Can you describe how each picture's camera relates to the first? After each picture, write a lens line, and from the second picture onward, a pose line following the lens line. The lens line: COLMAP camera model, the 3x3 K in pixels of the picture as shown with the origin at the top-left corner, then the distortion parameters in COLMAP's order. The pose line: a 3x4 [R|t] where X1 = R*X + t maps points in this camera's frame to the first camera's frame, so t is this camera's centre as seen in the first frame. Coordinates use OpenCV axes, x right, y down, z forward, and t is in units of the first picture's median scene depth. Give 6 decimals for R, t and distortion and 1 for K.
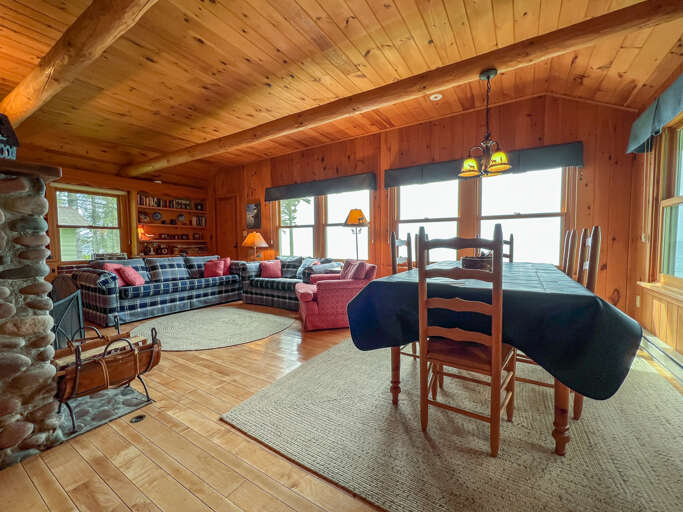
lens RADIAL K [[280.9, 0, 347.1], [0, 280.9, 256.1], [0, 0, 1]] dist [-0.001405, -0.000170]
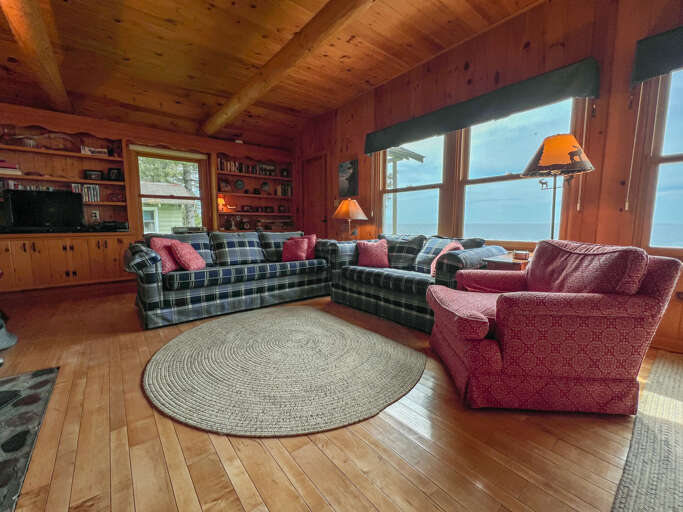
lens RADIAL K [[289.2, 0, 341.5], [0, 289.2, 256.0], [0, 0, 1]] dist [-0.001927, -0.000433]
pose [[0.945965, 0.042475, -0.321476, -0.126200], [-0.021272, 0.997377, 0.069185, 0.008482], [0.323571, -0.058609, 0.944387, 0.349048]]
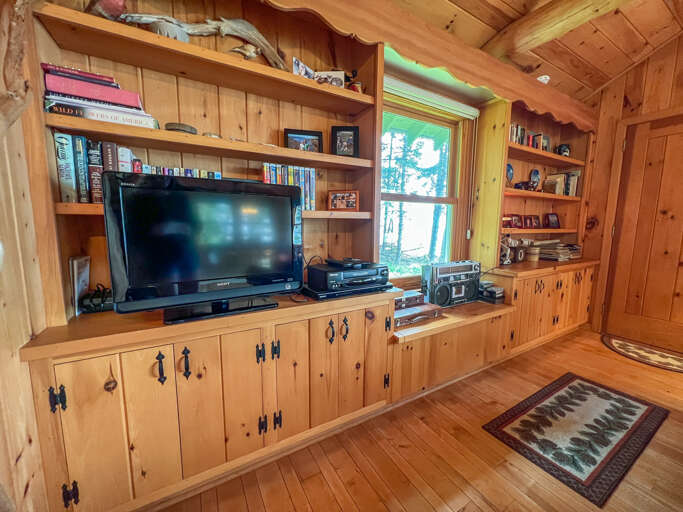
lens RADIAL K [[280.9, 0, 347.1], [0, 280.9, 256.1], [0, 0, 1]] dist [-0.001405, -0.000170]
pose [[0.887426, 0.072124, -0.455274, -0.917452], [-0.039723, 0.995975, 0.080353, -0.053085], [0.459236, -0.053223, 0.886718, 0.665566]]
